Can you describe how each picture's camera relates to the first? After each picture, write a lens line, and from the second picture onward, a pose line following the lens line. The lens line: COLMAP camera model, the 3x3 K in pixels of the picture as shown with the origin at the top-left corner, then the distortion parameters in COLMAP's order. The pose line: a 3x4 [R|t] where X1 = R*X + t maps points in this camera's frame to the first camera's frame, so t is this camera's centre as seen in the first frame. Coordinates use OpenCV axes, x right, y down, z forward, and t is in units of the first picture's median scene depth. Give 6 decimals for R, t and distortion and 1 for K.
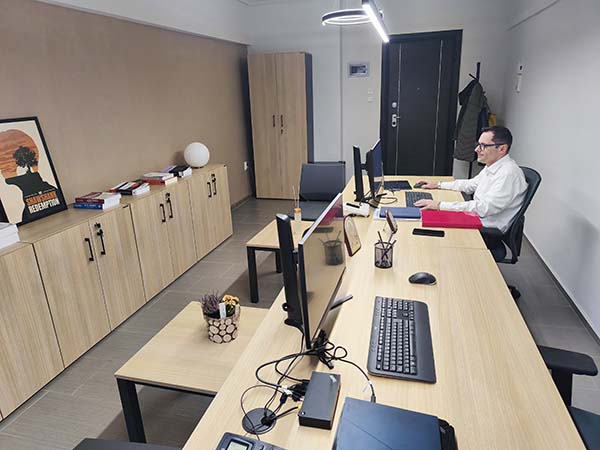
lens RADIAL K [[414.2, 0, 304.7], [0, 414.2, 225.7], [0, 0, 1]] dist [0.002193, -0.002769]
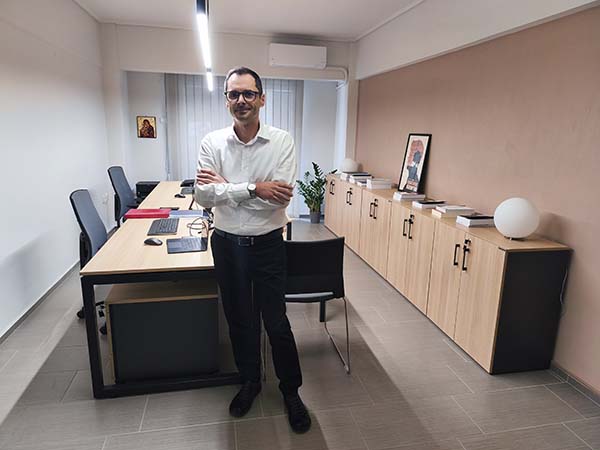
lens RADIAL K [[414.2, 0, 304.7], [0, 414.2, 225.7], [0, 0, 1]] dist [0.002193, -0.002769]
pose [[-0.899816, 0.113680, -0.421199, 0.418262], [-0.125826, 0.856804, 0.500054, -0.644094], [0.417731, 0.502955, -0.756662, 2.021252]]
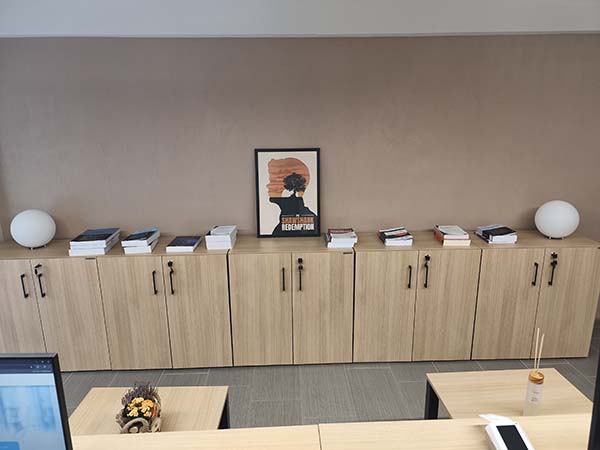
lens RADIAL K [[339.5, 0, 300.0], [0, 339.5, 225.0], [0, 0, 1]] dist [0.001963, -0.000025]
pose [[0.268104, 0.288663, -0.919127, 0.204362], [-0.291672, 0.933600, 0.208130, -0.234798], [0.918176, 0.212283, 0.334497, 0.666868]]
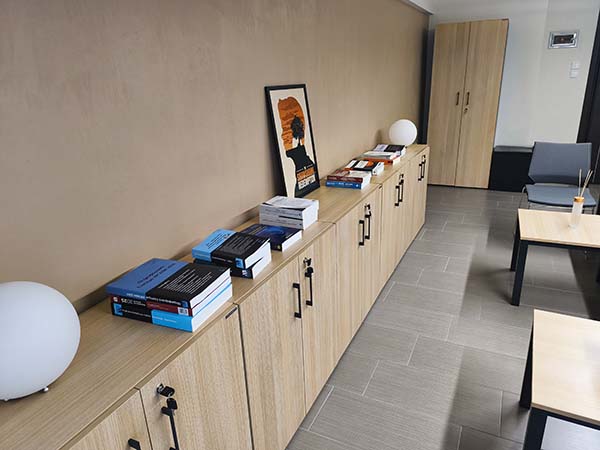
lens RADIAL K [[414.2, 0, 304.7], [0, 414.2, 225.7], [0, 0, 1]] dist [0.002193, -0.002769]
pose [[0.979517, 0.066692, -0.189997, -0.431107], [-0.059651, 0.997312, 0.042545, 0.009740], [0.192324, -0.030340, 0.980862, 0.085767]]
